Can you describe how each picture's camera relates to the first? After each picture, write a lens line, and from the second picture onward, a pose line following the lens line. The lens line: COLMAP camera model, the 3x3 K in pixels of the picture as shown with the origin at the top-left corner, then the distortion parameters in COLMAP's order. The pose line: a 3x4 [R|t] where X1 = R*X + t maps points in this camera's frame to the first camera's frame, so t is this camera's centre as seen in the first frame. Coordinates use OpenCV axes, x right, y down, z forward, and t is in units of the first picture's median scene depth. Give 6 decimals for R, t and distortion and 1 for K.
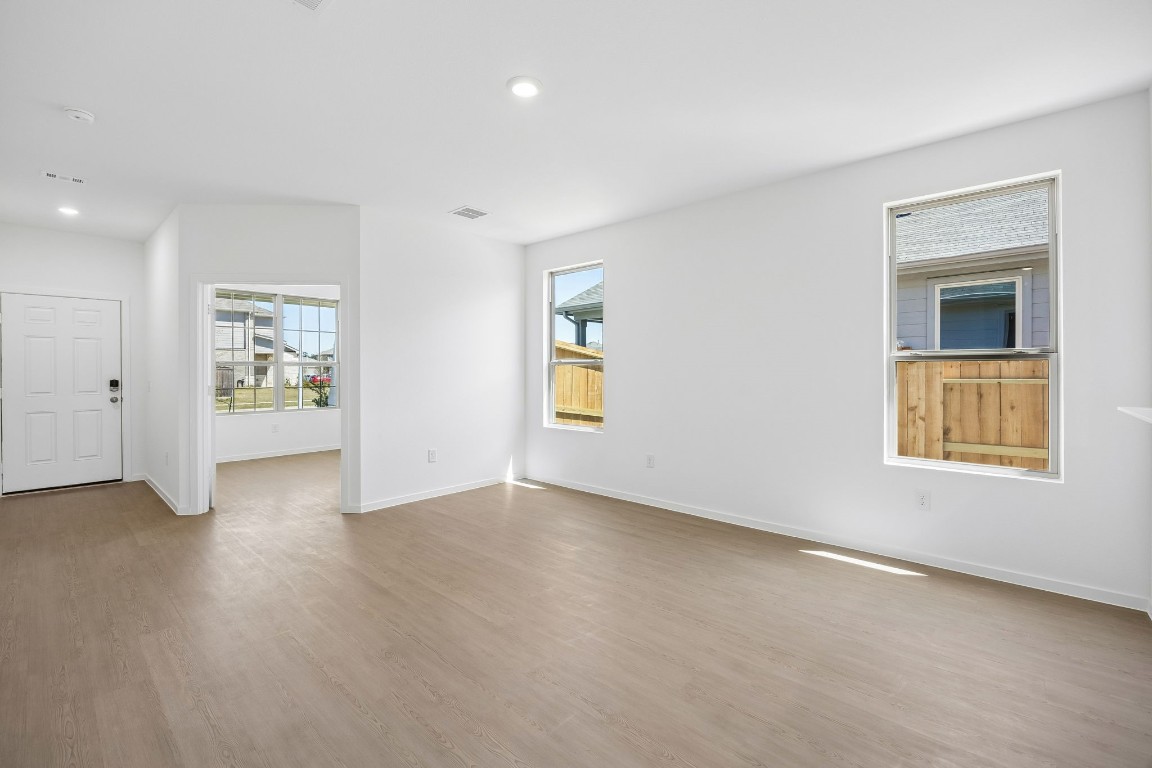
lens RADIAL K [[496.9, 0, 575.2], [0, 496.9, 371.2], [0, 0, 1]] dist [-0.007296, -0.000216]
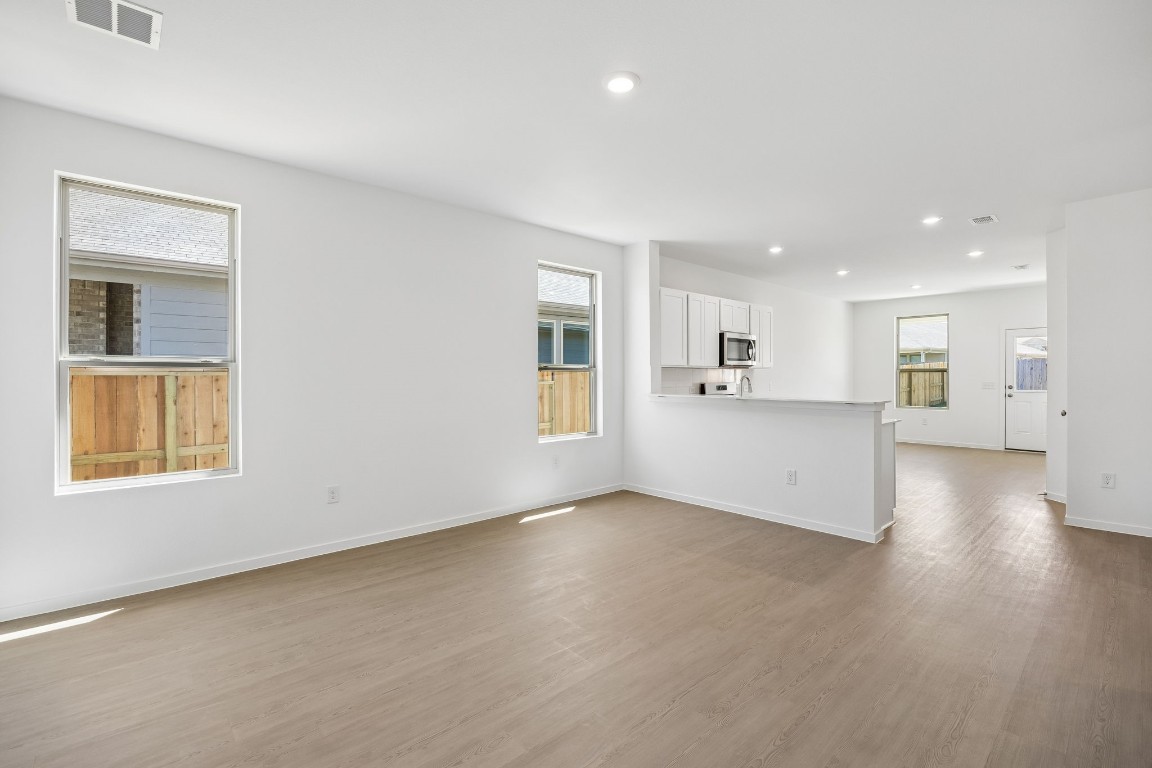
lens RADIAL K [[509.7, 0, 575.6], [0, 509.7, 374.7], [0, 0, 1]] dist [-0.019586, 0.000144]
pose [[0.094877, 0.005446, 0.995474, -0.601191], [0.003517, 0.999977, -0.005806, 0.000467], [-0.995483, 0.004052, 0.094855, 0.552697]]
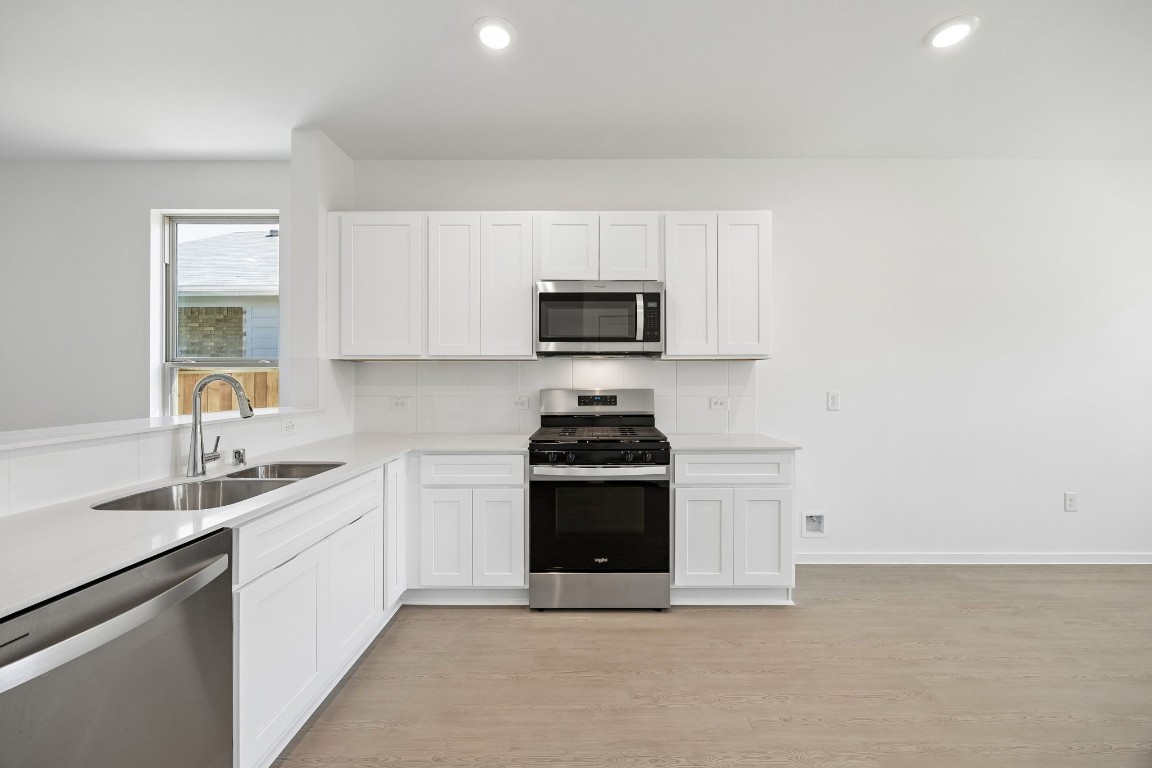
lens RADIAL K [[447.5, 0, 591.9], [0, 447.5, 377.3], [0, 0, 1]] dist [-0.001931, -0.000028]
pose [[0.733810, 0.000777, 0.679355, 0.520130], [0.000091, 0.999999, -0.001242, -0.000227], [-0.679355, 0.000973, 0.733809, -0.212363]]
